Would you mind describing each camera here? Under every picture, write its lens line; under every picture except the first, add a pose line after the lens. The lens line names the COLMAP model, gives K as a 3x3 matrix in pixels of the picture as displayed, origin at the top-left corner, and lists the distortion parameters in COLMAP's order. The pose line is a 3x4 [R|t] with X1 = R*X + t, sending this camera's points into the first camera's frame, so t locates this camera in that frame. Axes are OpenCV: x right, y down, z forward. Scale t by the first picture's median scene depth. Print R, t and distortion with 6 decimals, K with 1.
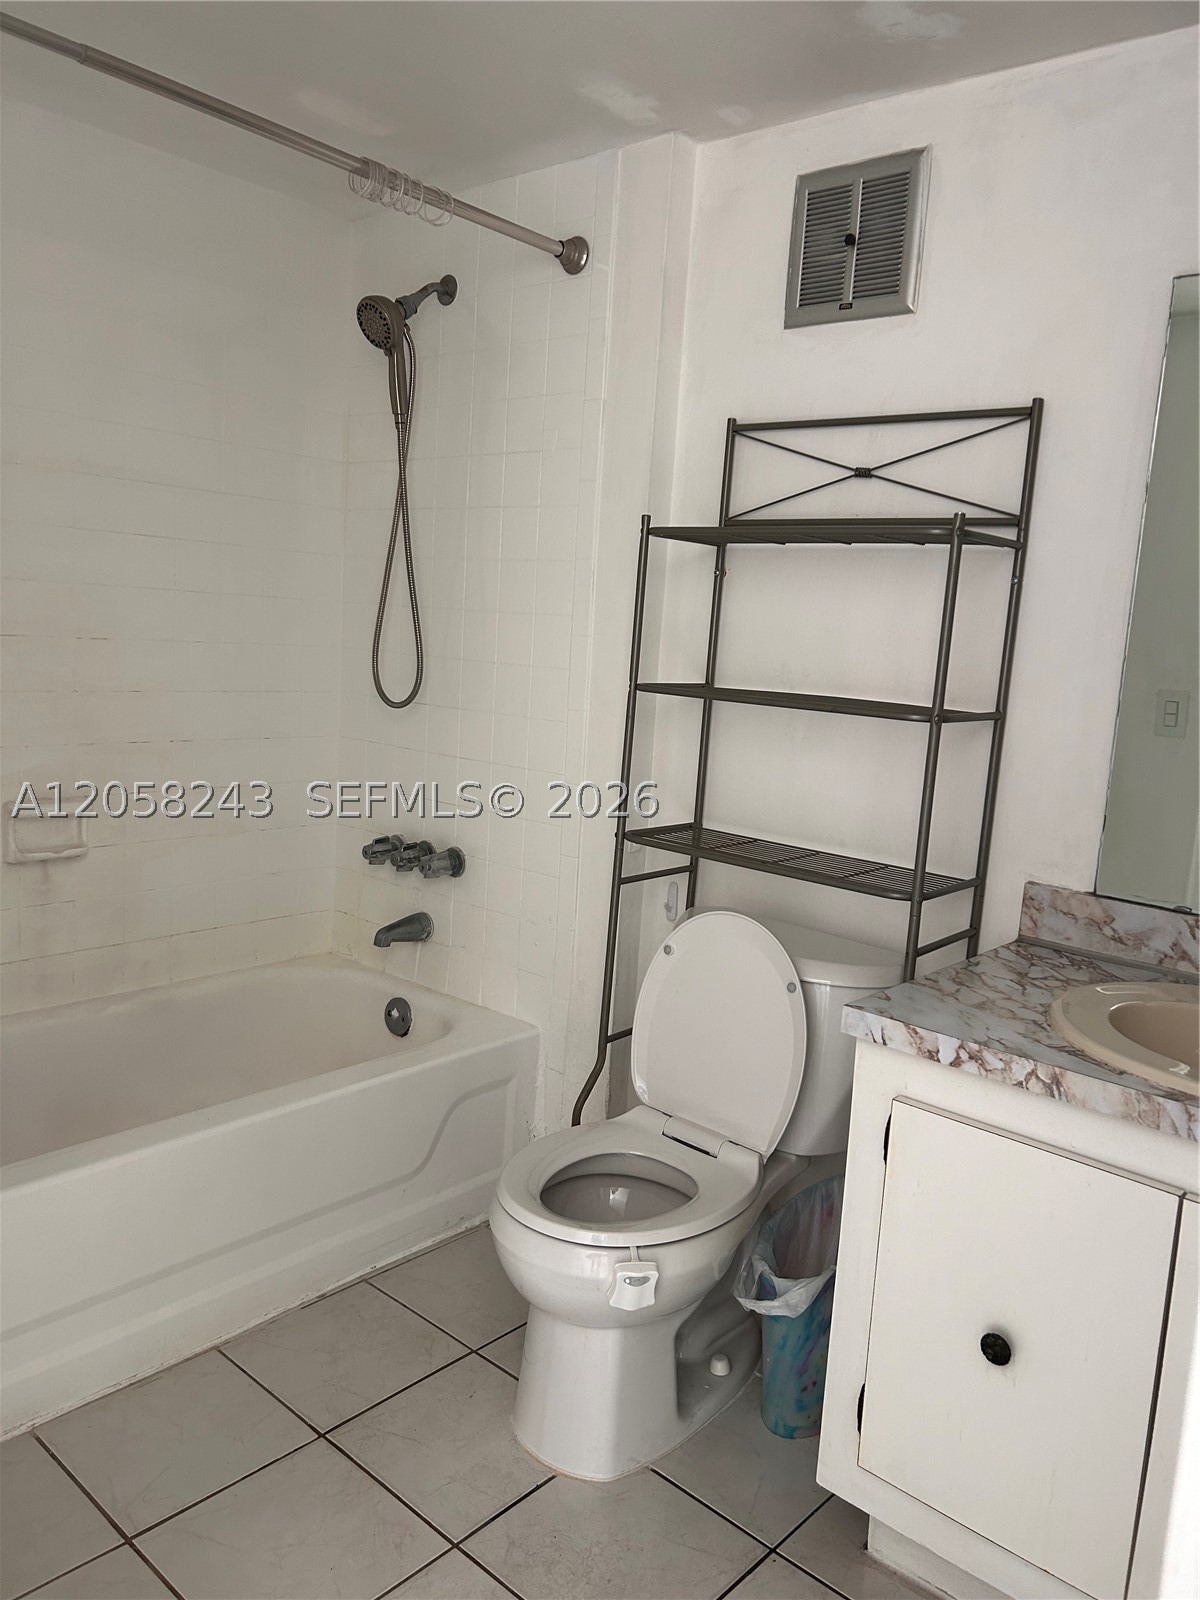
lens RADIAL K [[1208.2, 0, 598.3], [0, 1208.2, 796.8], [0, 0, 1]] dist [0.041367, 0.001988]
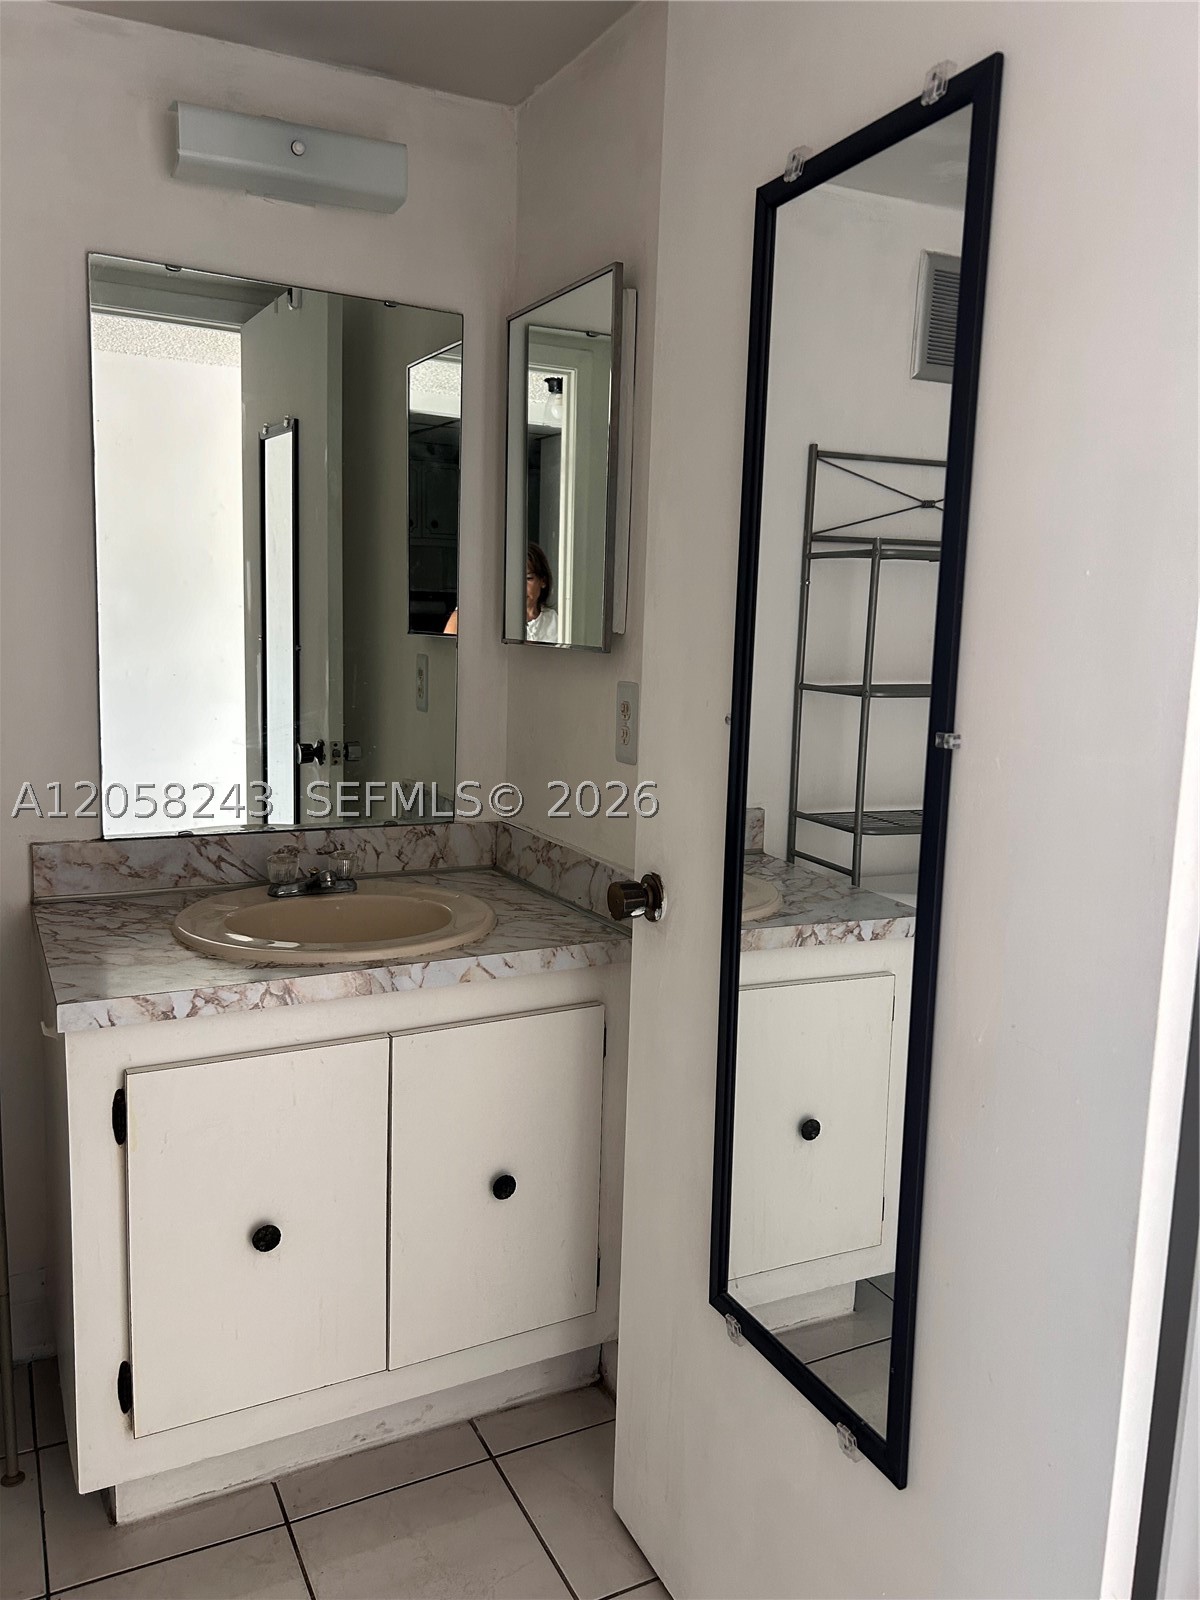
lens RADIAL K [[1208.2, 0, 598.5], [0, 1208.2, 801.6], [0, 0, 1]] dist [0.041367, 0.001988]
pose [[0.363440, -0.192060, 0.911605, -0.494644], [0.126309, 0.979642, 0.156037, -0.078920], [-0.923015, 0.058434, 0.380300, 0.258085]]
